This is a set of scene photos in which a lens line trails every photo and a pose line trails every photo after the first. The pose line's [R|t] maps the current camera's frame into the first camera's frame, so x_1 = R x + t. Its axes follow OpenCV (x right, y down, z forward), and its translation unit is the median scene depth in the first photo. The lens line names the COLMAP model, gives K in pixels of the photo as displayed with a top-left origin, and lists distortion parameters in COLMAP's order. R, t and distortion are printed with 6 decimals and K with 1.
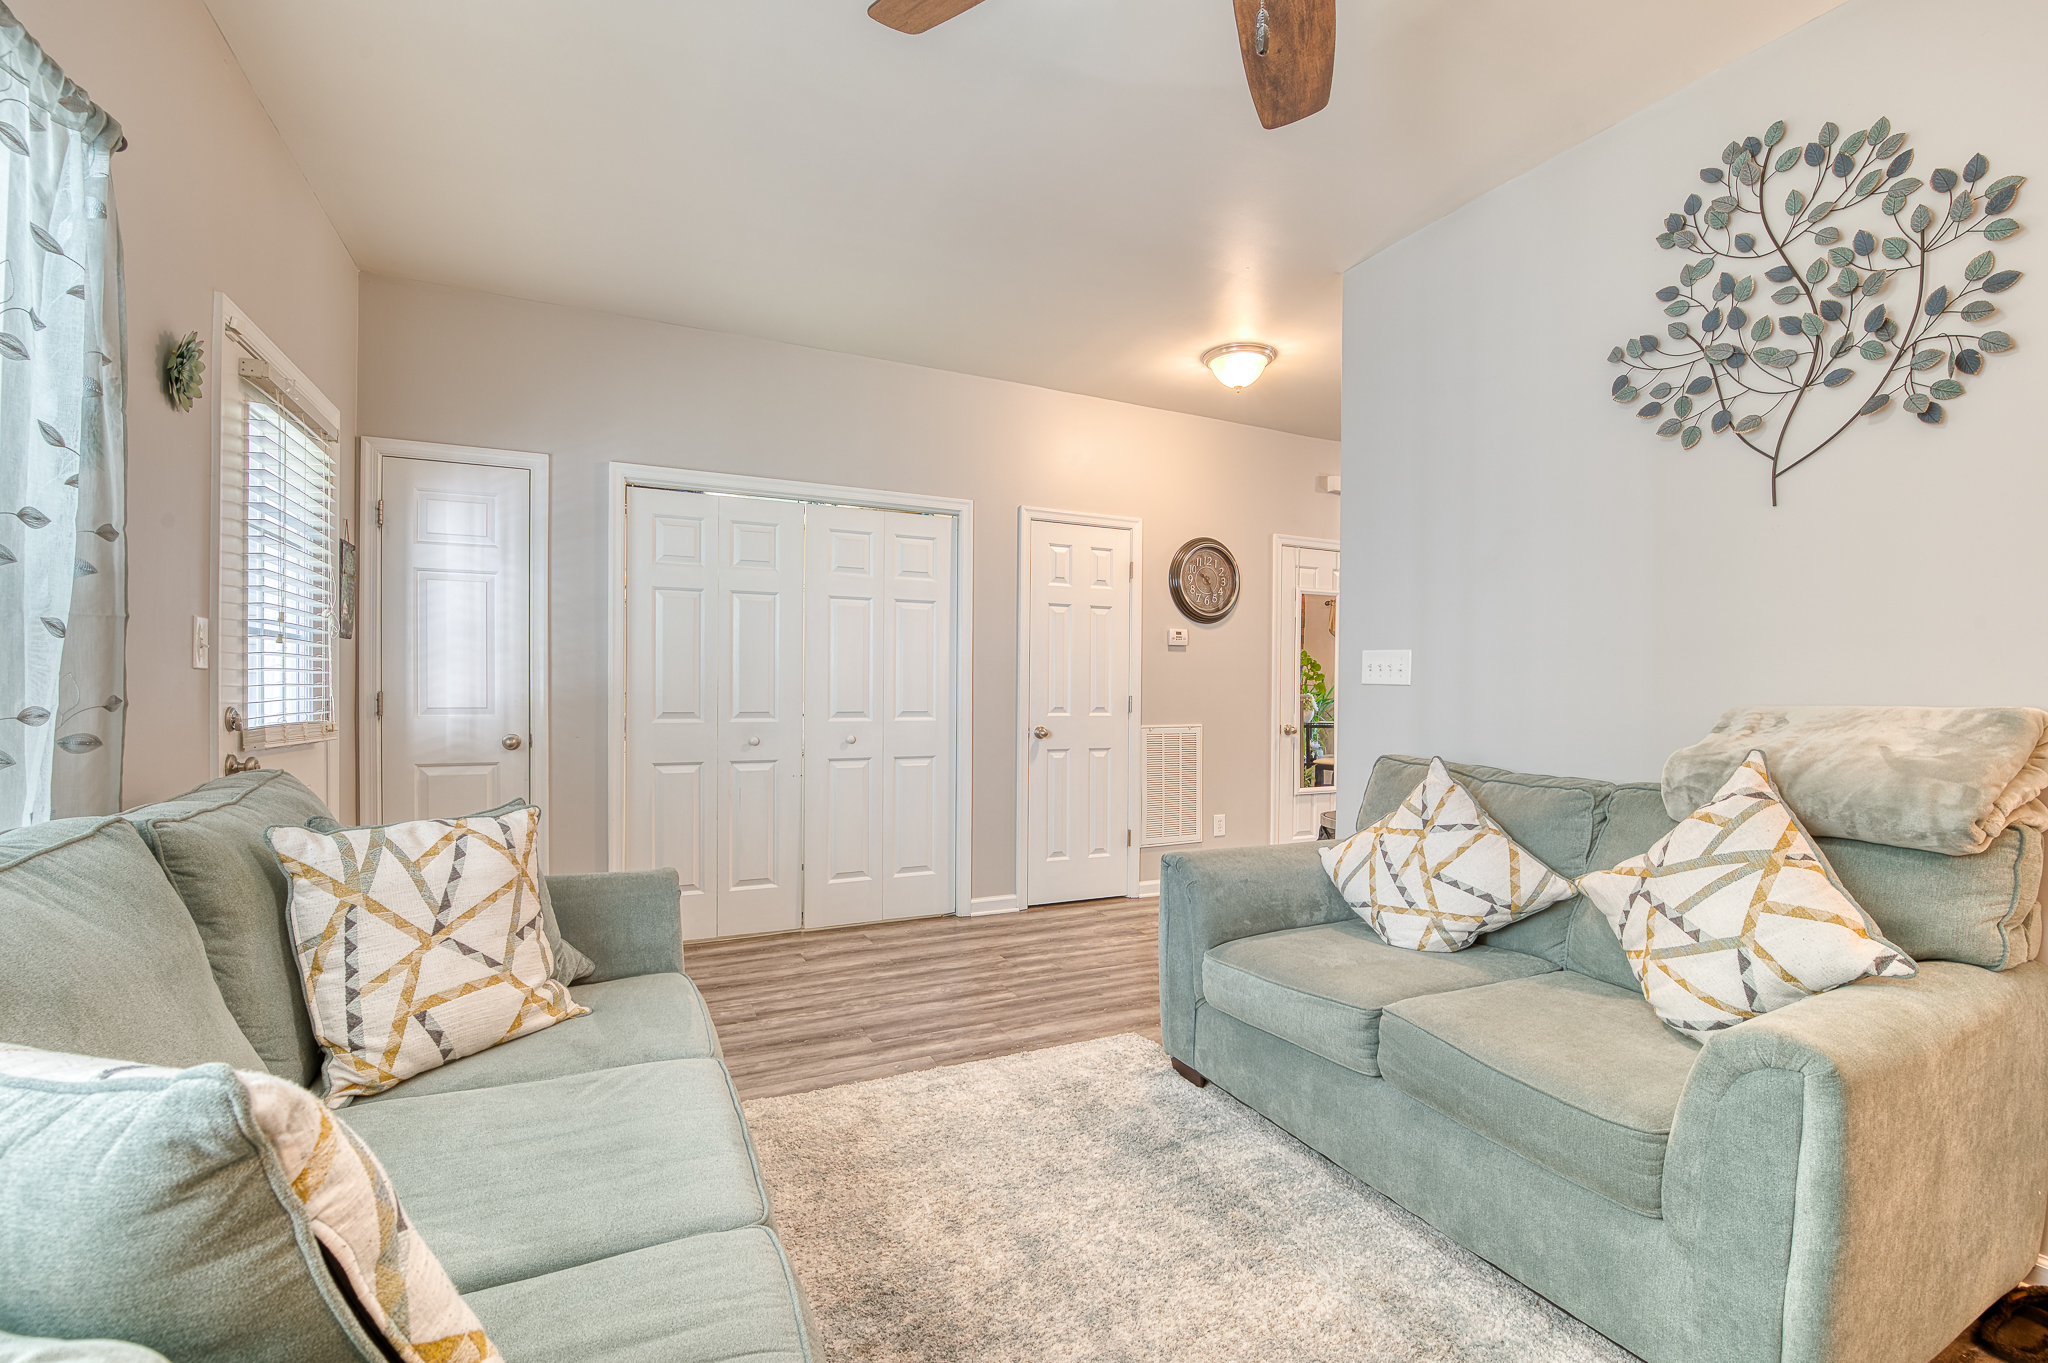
lens RADIAL K [[866.0, 0, 1028.9], [0, 866.0, 685.3], [0, 0, 1]] dist [-0.026329, -0.000095]
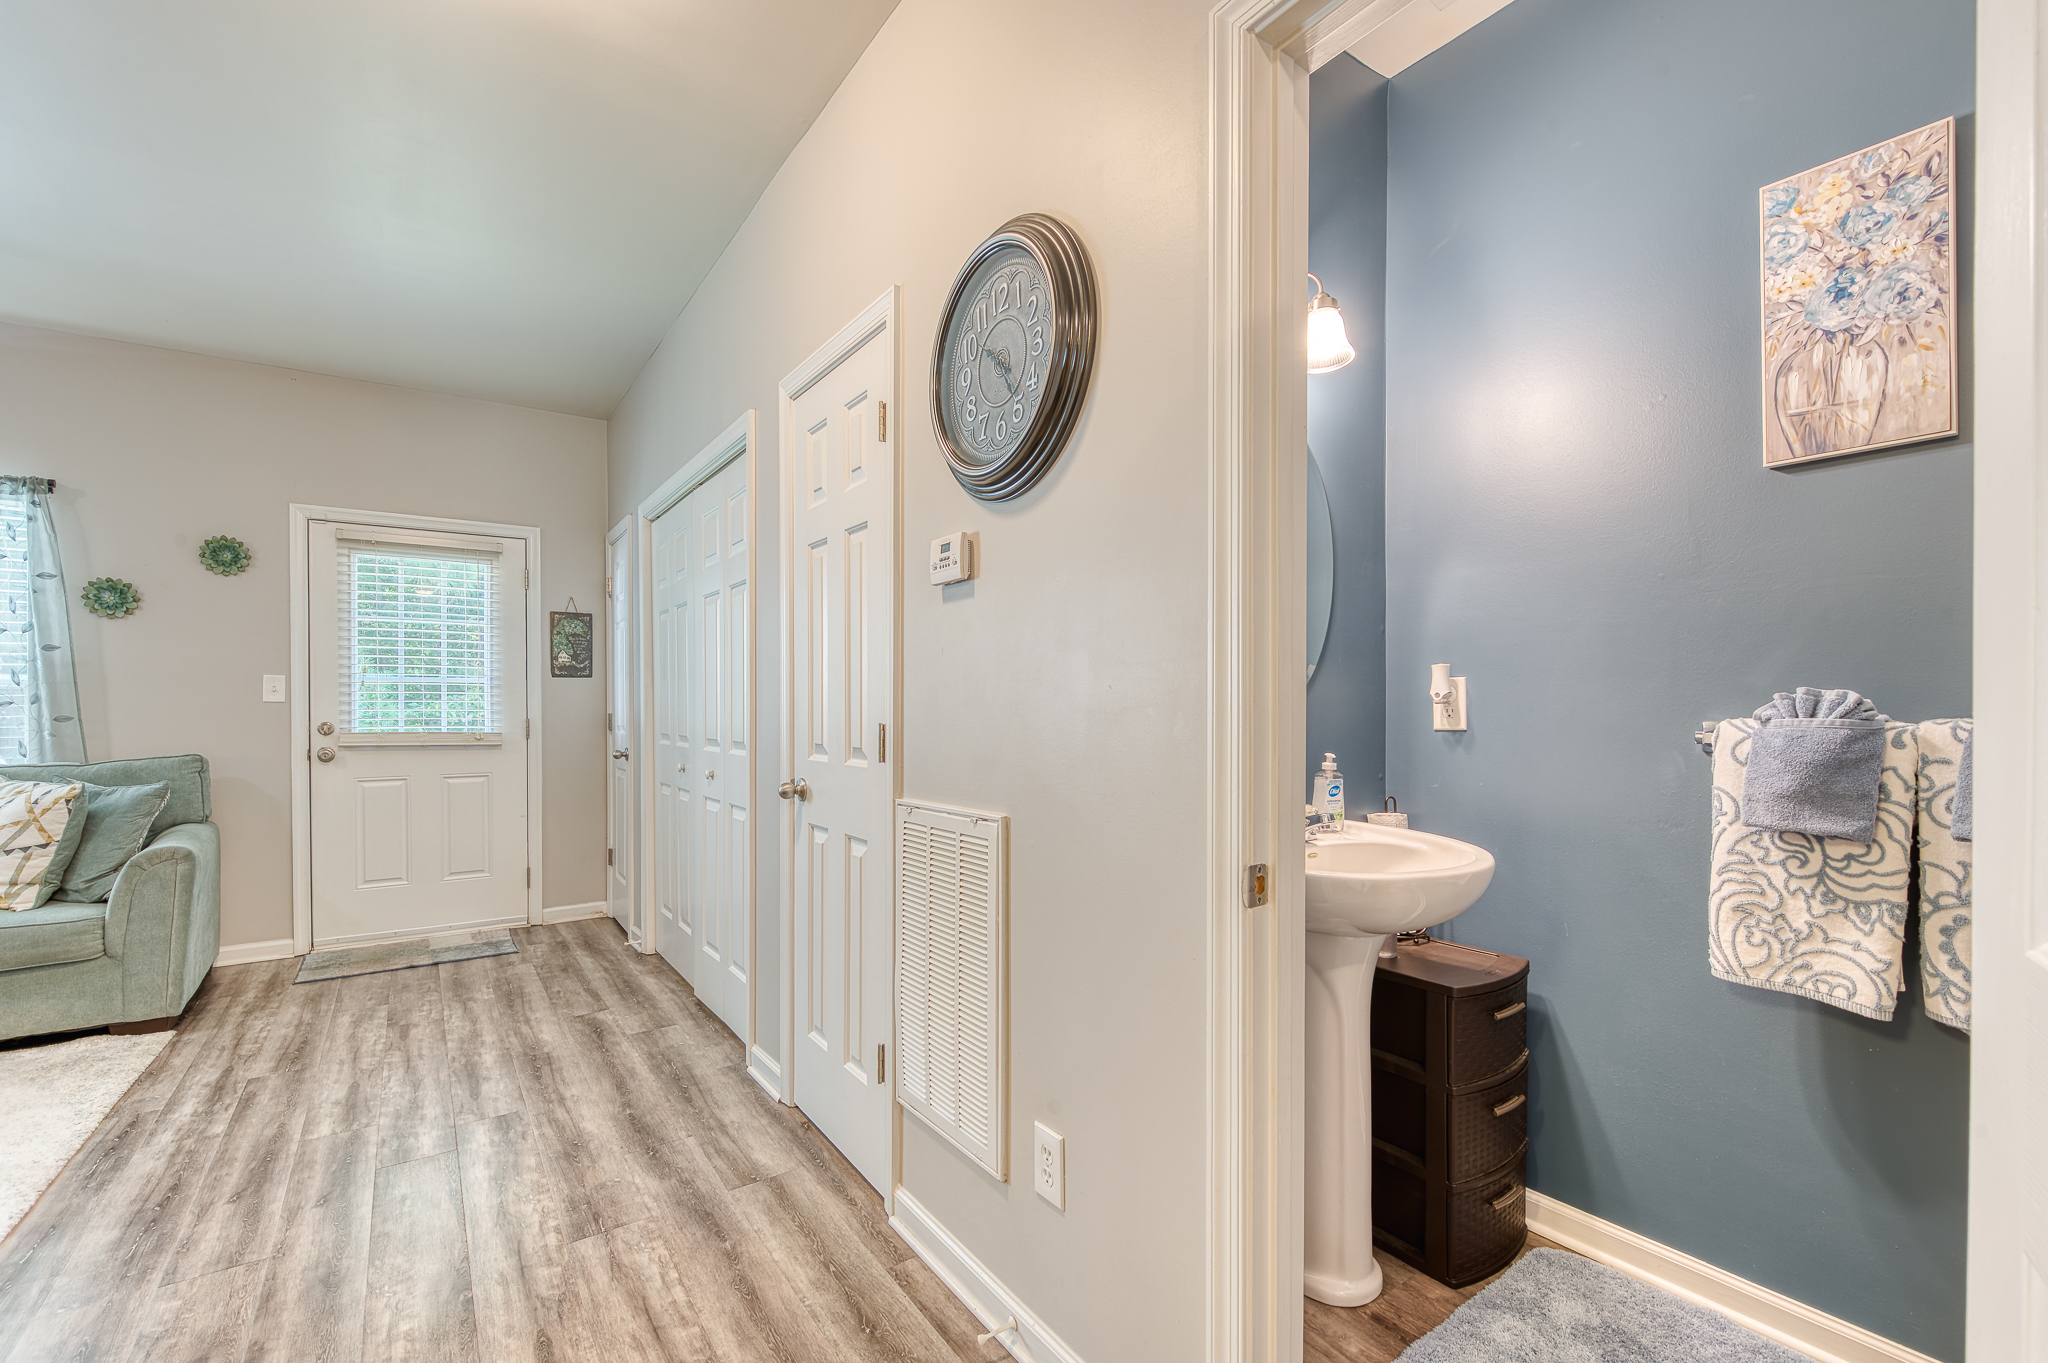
lens RADIAL K [[867.2, 0, 1037.3], [0, 867.2, 695.1], [0, 0, 1]] dist [-0.017562, -0.003948]
pose [[0.188529, -0.020202, -0.981860, 0.749161], [0.009419, 0.999780, -0.018762, 0.010483], [0.982022, -0.005711, 0.188678, 1.375034]]
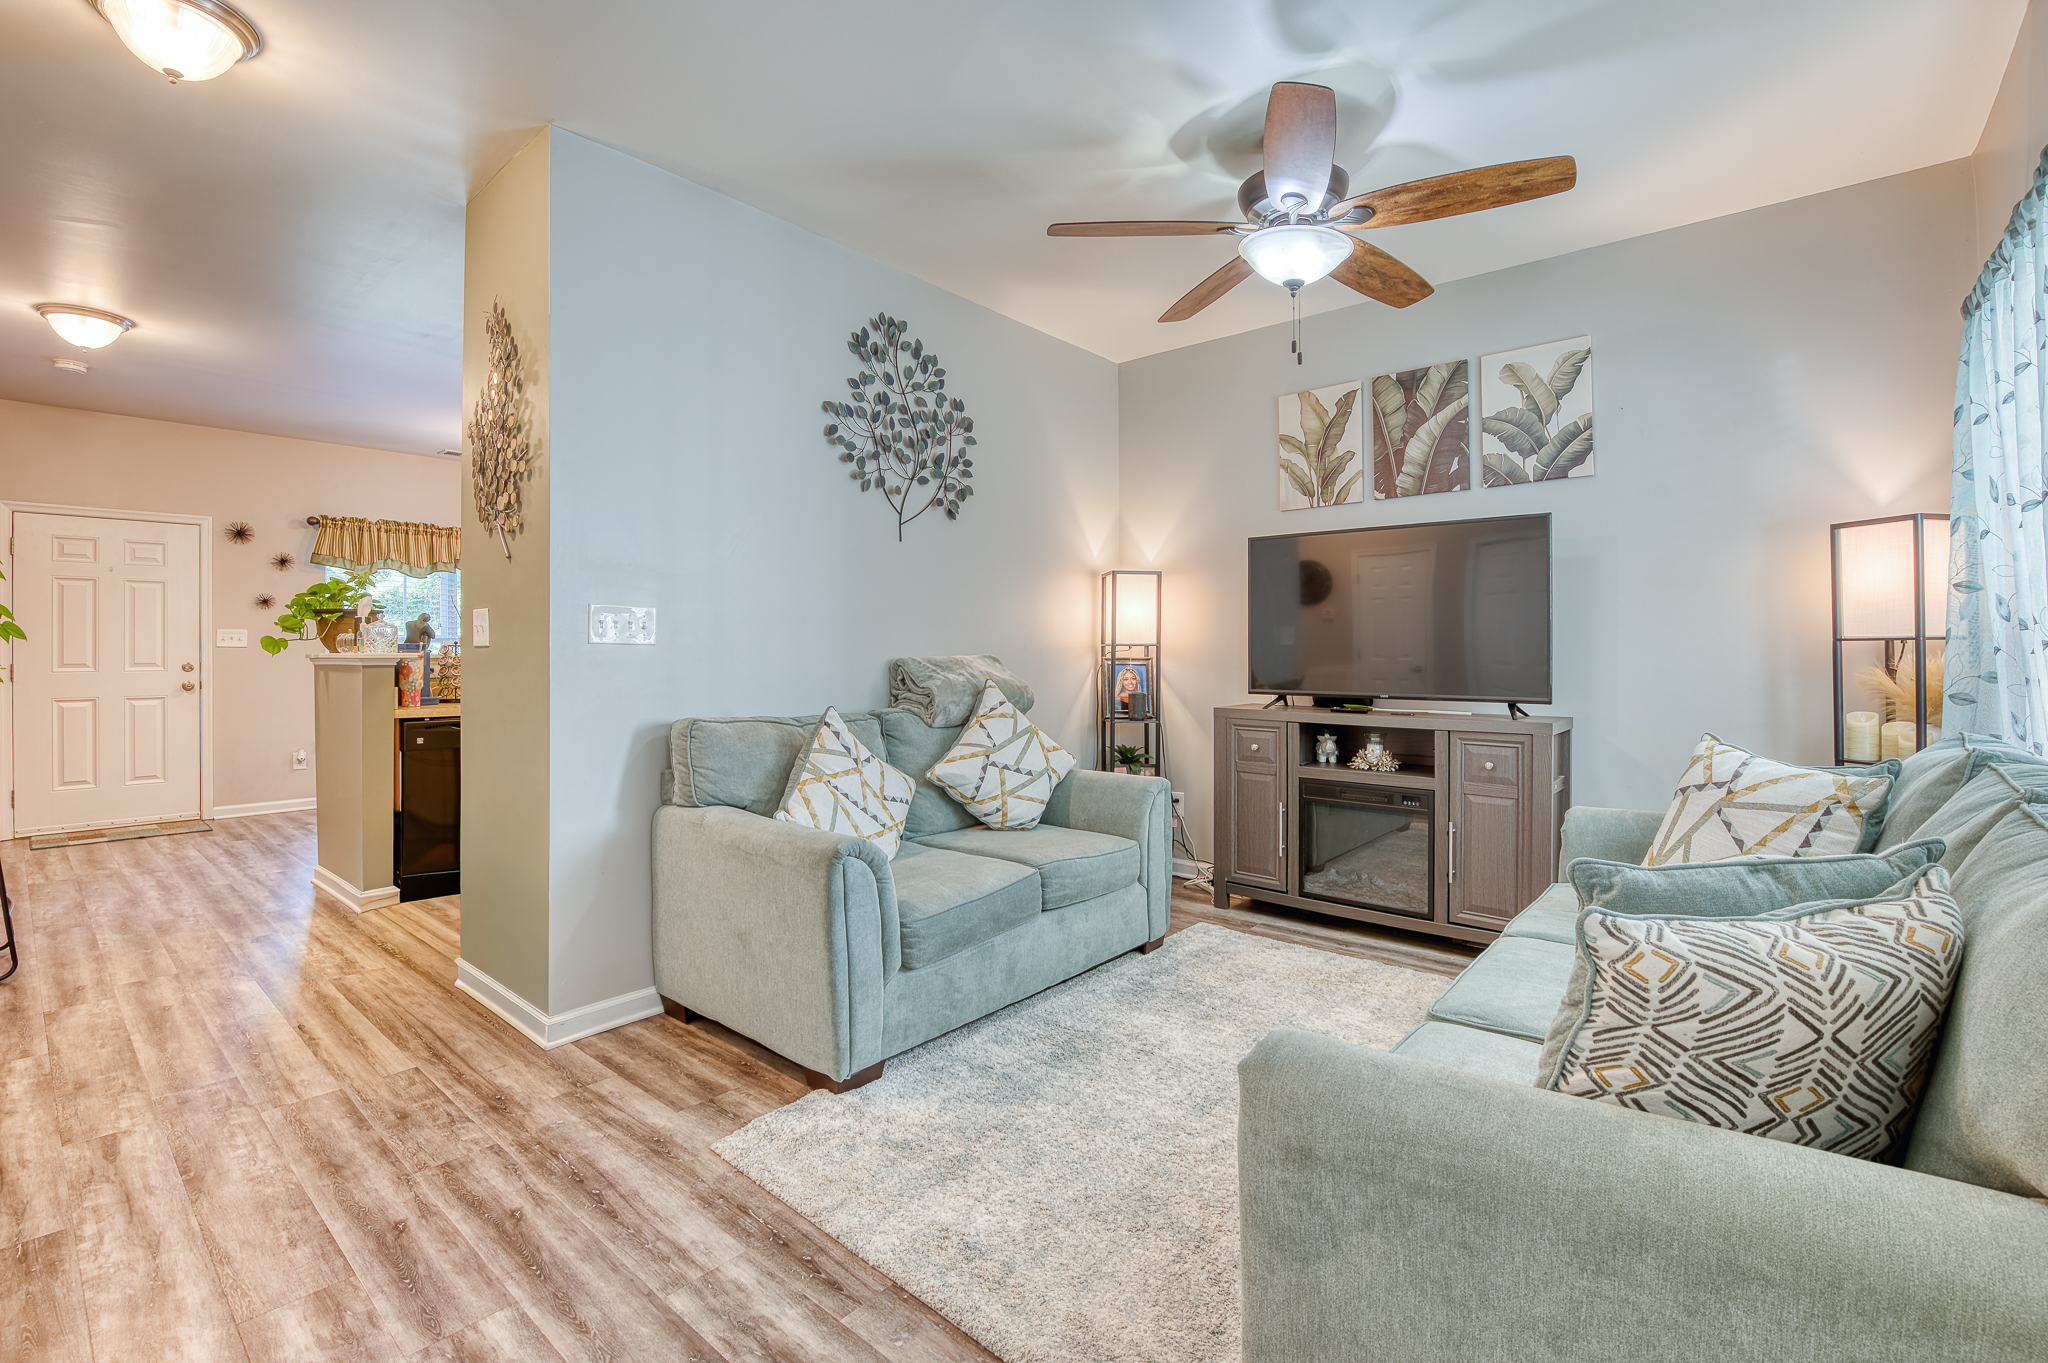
lens RADIAL K [[915.2, 0, 1033.6], [0, 915.2, 648.1], [0, 0, 1]] dist [-0.020501, -0.000714]
pose [[-0.412249, -0.007153, 0.911043, -0.542116], [-0.003711, 0.999974, 0.006172, -0.004144], [-0.911064, -0.000836, -0.412264, 0.883784]]
